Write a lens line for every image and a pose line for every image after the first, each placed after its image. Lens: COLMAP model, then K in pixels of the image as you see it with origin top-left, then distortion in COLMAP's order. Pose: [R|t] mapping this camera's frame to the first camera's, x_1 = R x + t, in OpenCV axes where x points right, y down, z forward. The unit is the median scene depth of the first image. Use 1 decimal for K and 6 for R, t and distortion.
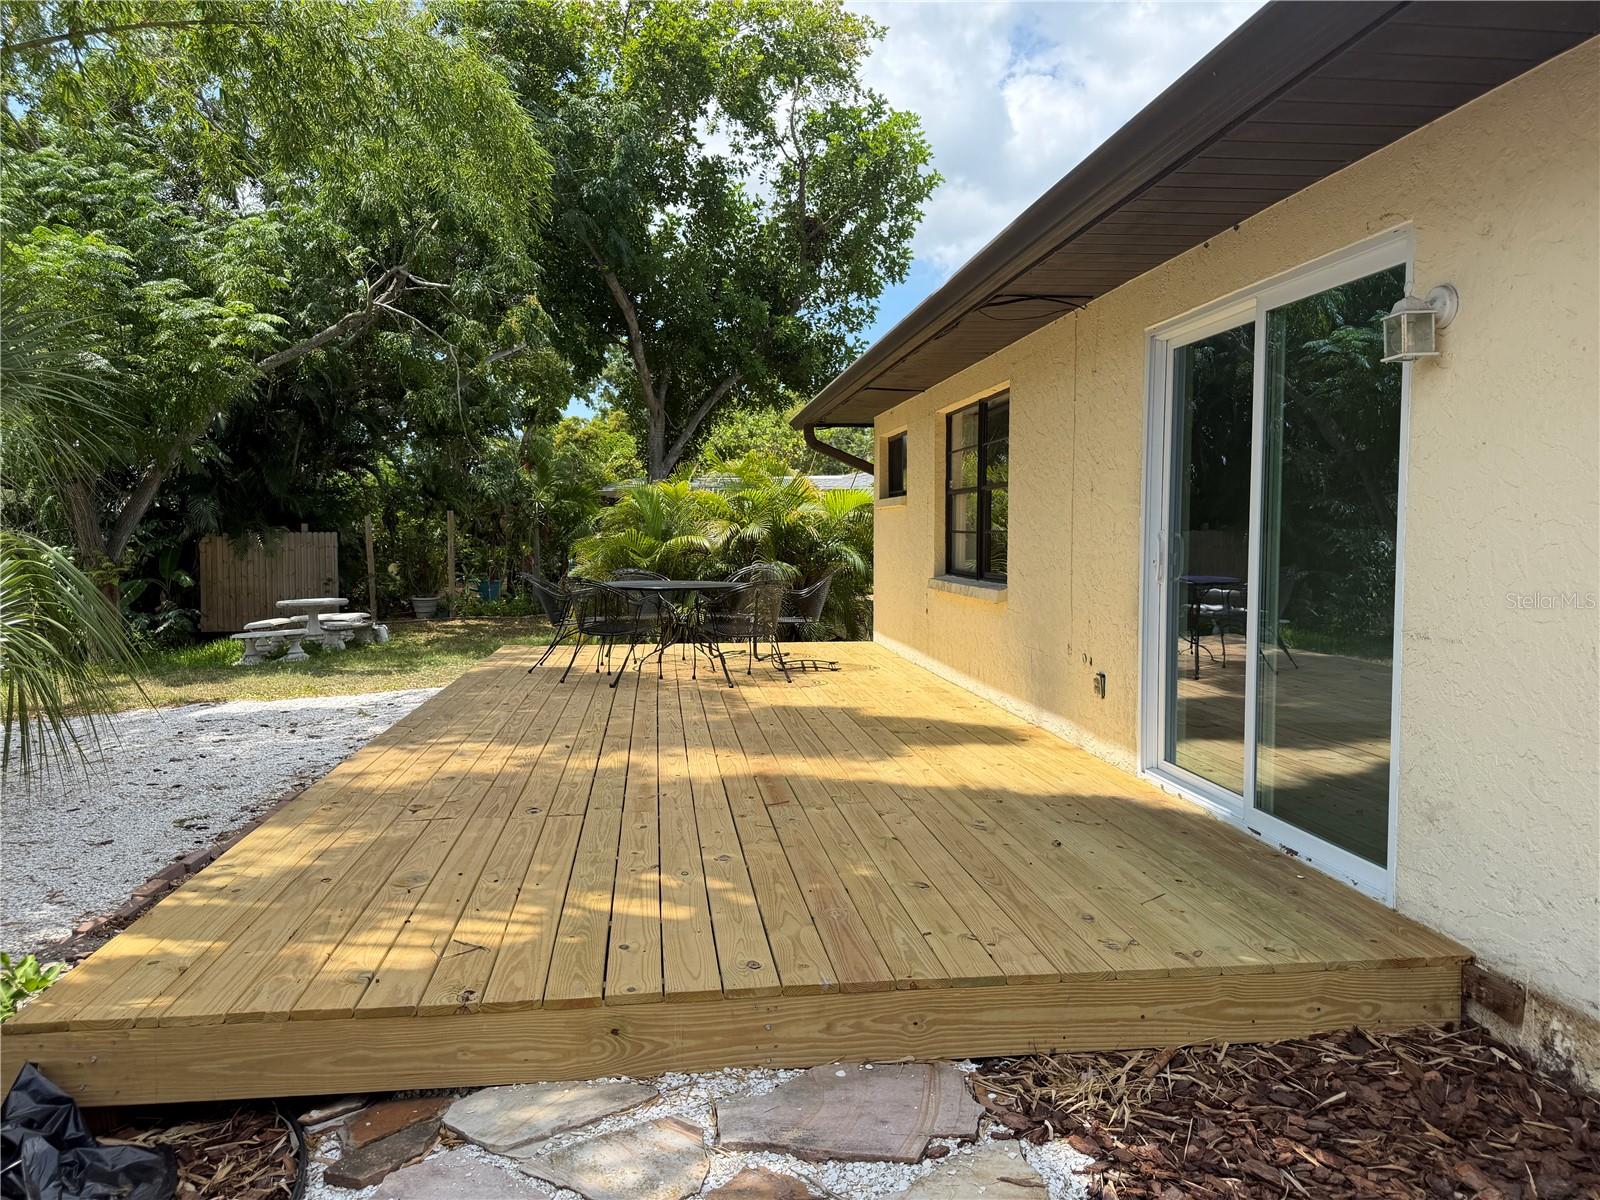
lens RADIAL K [[1121.9, 0, 800.0], [0, 1121.9, 600.0], [0, 0, 1]] dist [0.102741, -0.165059]
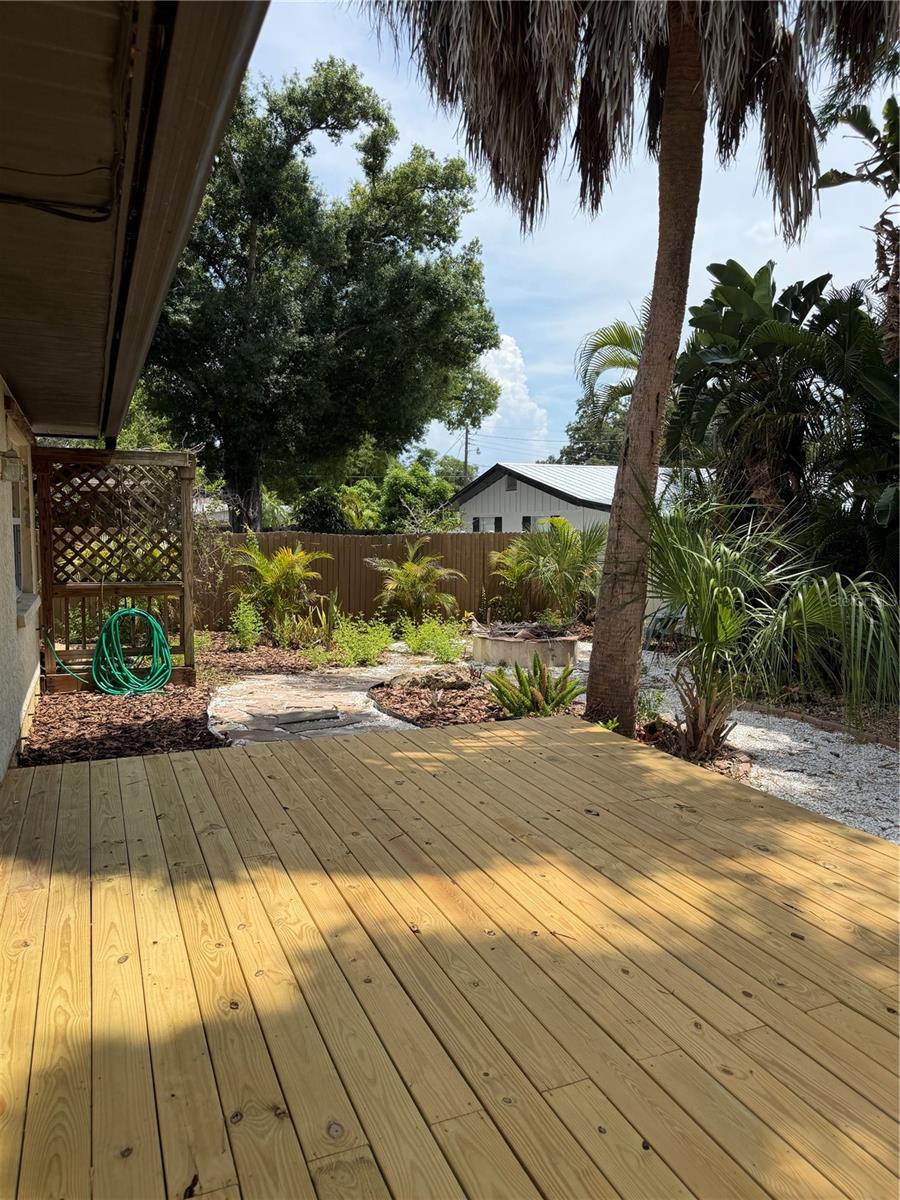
lens RADIAL K [[843.1, 0, 450.0], [0, 843.1, 600.0], [0, 0, 1]] dist [0.048431, -0.060259]
pose [[-0.963746, 0.012948, -0.266507, 0.163005], [-0.028547, 0.988085, 0.151238, -0.187408], [0.265290, 0.153363, -0.951893, 1.980631]]
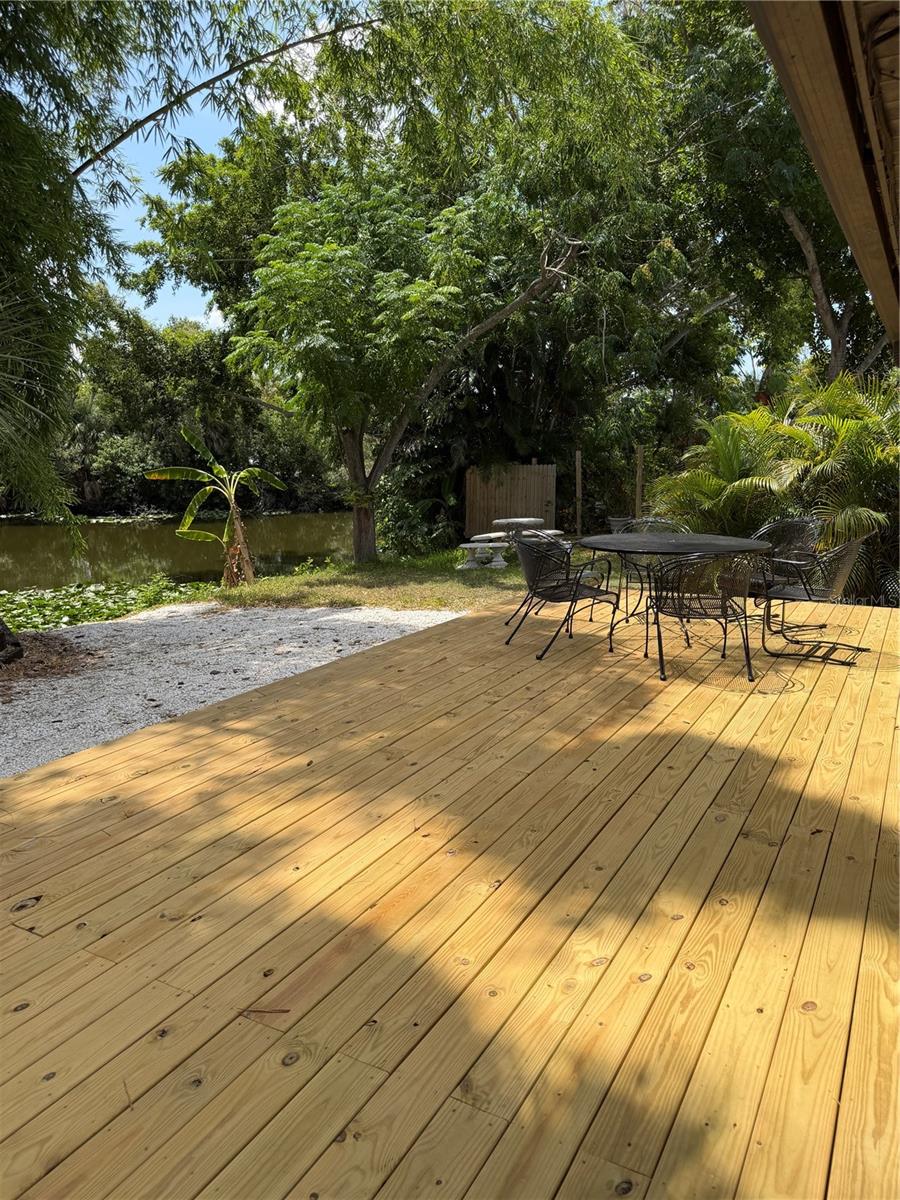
lens RADIAL K [[841.8, 0, 450.0], [0, 841.8, 600.0], [0, 0, 1]] dist [0.024718, -0.043611]
pose [[0.798913, 0.093006, -0.594212, 0.340180], [-0.024628, 0.992202, 0.122187, -0.101318], [0.600942, -0.082982, 0.794973, 0.821012]]
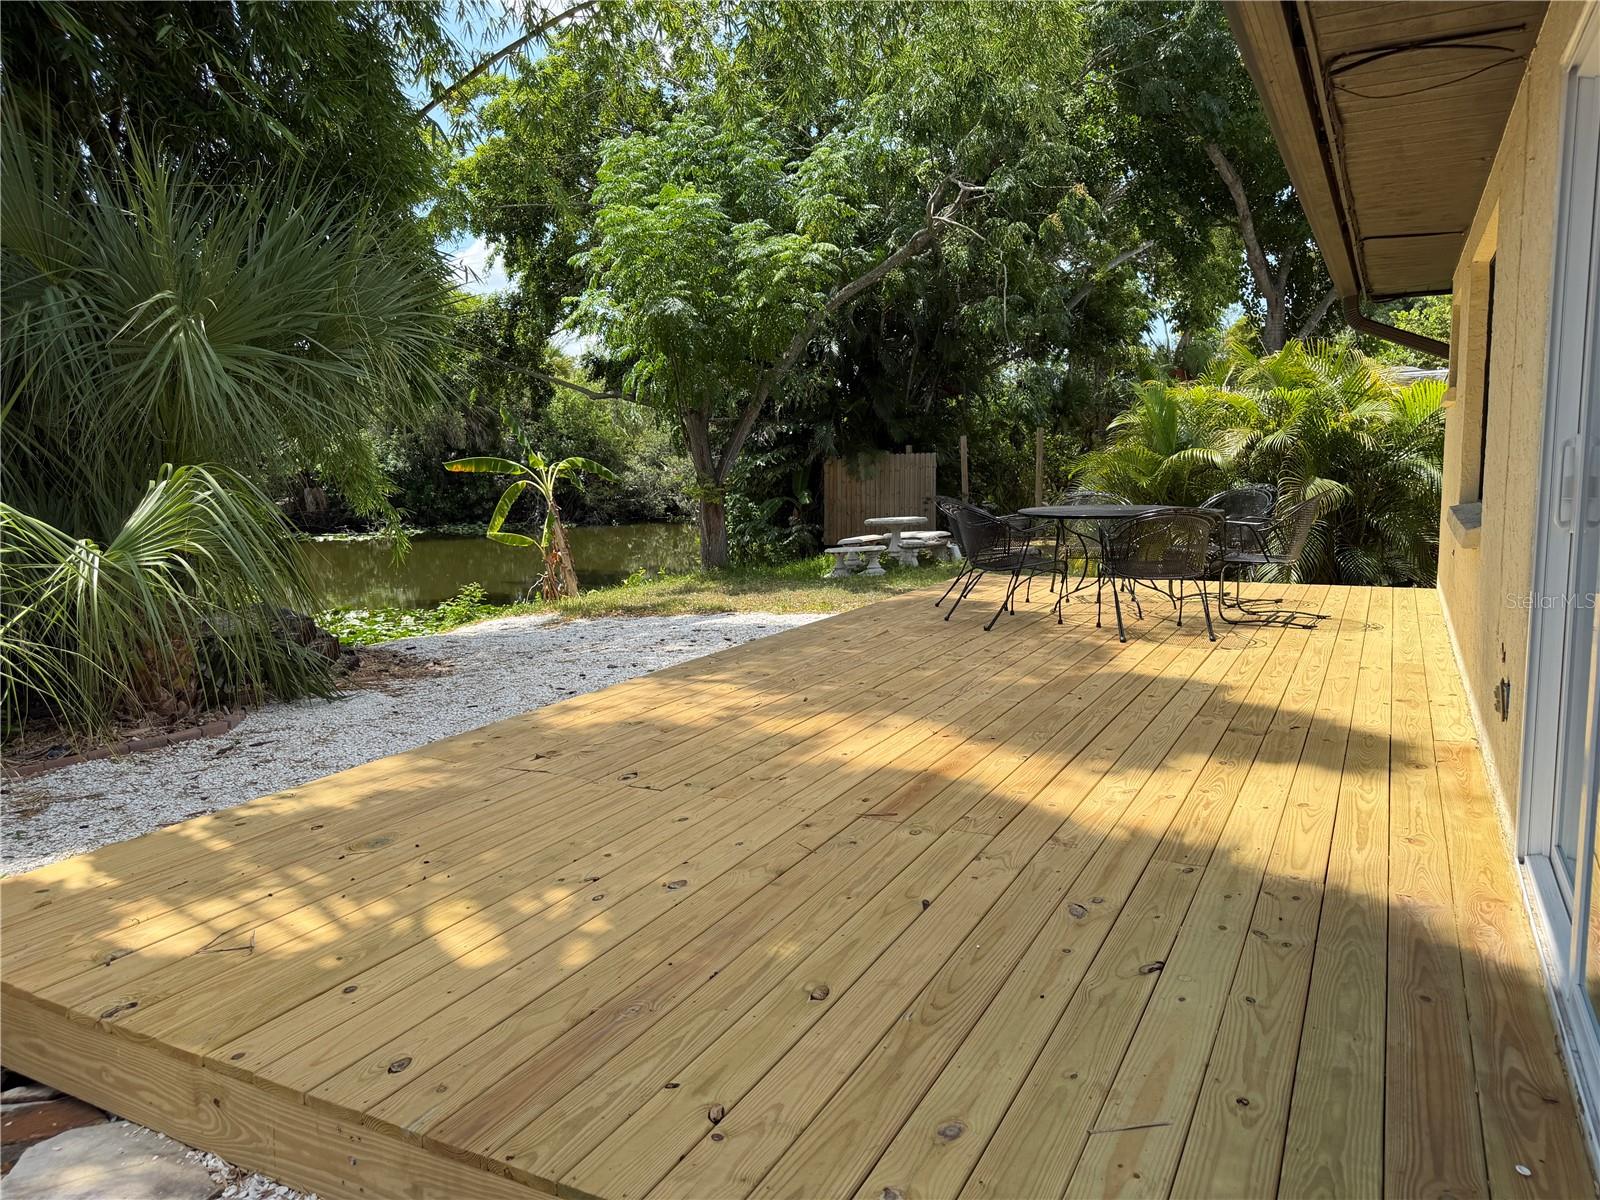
lens RADIAL K [[1124.1, 0, 800.0], [0, 1124.1, 600.0], [0, 0, 1]] dist [0.048431, -0.060259]
pose [[0.818216, 0.056608, -0.572117, 0.406349], [-0.013519, 0.996760, 0.079290, -0.024379], [0.574752, -0.057142, 0.816330, 0.413203]]
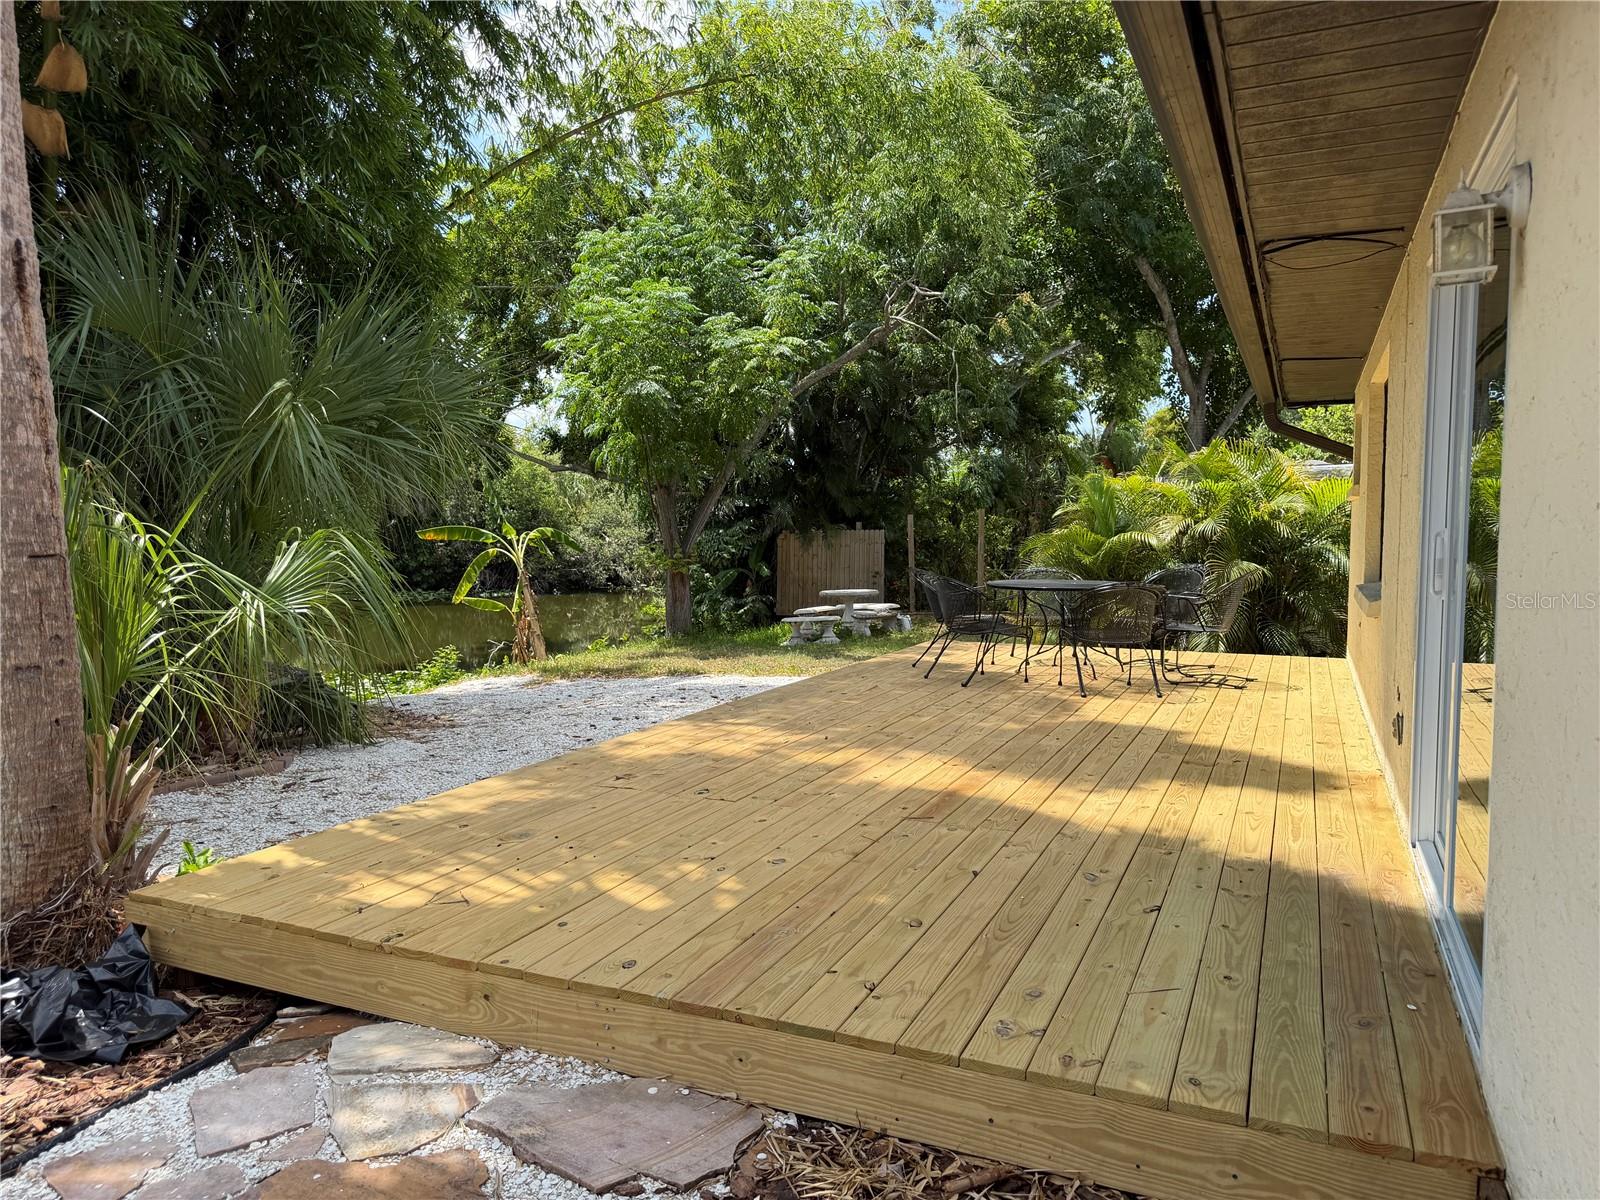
lens RADIAL K [[1121.9, 0, 800.0], [0, 1121.9, 600.0], [0, 0, 1]] dist [0.102741, -0.165059]
pose [[0.853089, 0.033161, -0.520711, 0.430480], [-0.031502, 0.999431, 0.012037, -0.011283], [0.520814, 0.006135, 0.853648, 0.160233]]
